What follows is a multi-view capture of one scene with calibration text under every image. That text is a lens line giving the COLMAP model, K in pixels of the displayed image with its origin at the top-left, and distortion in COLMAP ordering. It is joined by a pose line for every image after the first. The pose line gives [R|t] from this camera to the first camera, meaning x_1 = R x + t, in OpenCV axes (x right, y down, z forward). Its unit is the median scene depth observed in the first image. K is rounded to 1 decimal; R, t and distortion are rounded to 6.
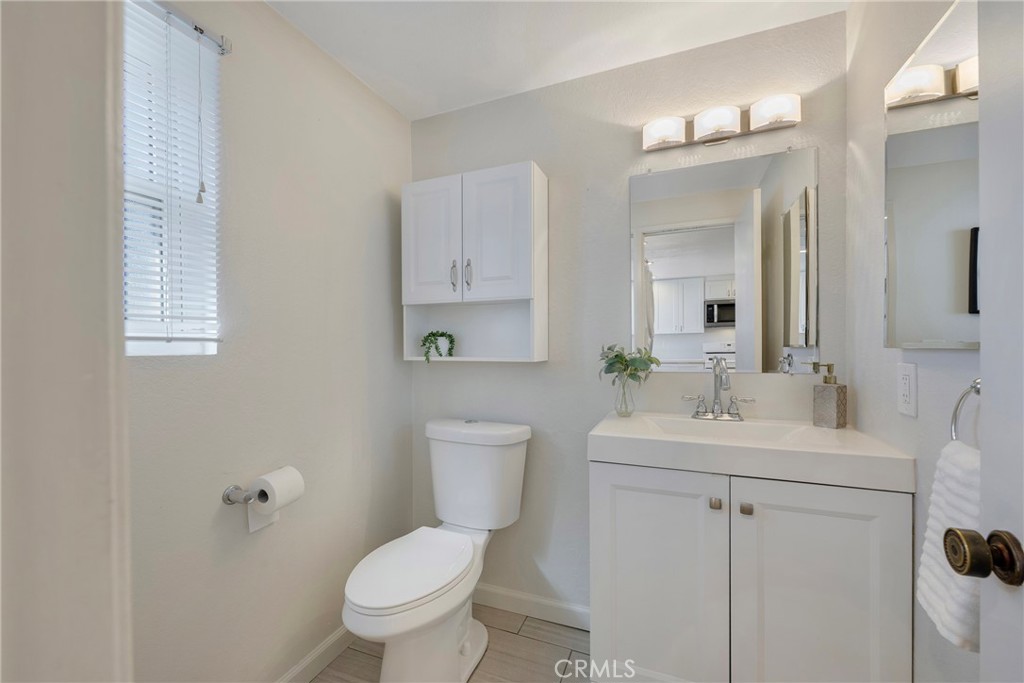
lens RADIAL K [[412.7, 0, 511.5], [0, 412.7, 352.0], [0, 0, 1]] dist [-0.000633, -0.000099]
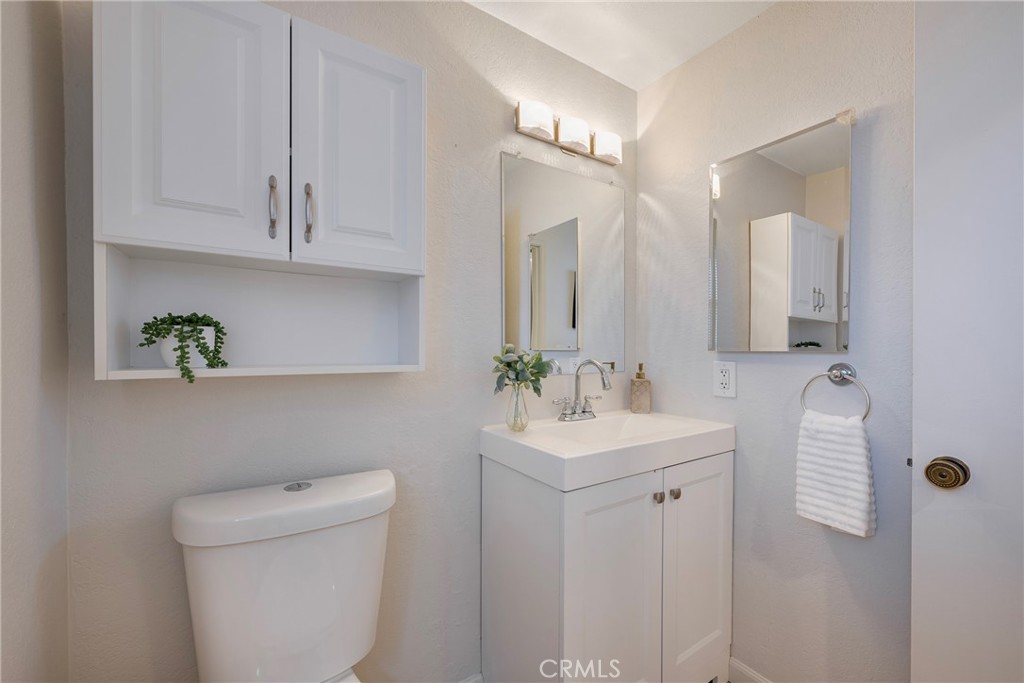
lens RADIAL K [[412.7, 0, 511.5], [0, 412.7, 352.0], [0, 0, 1]] dist [-0.000633, -0.000099]
pose [[0.564461, -0.001102, 0.825459, -0.446057], [0.005695, 0.999981, -0.002560, -0.003843], [-0.825440, 0.006146, 0.564456, 0.539165]]
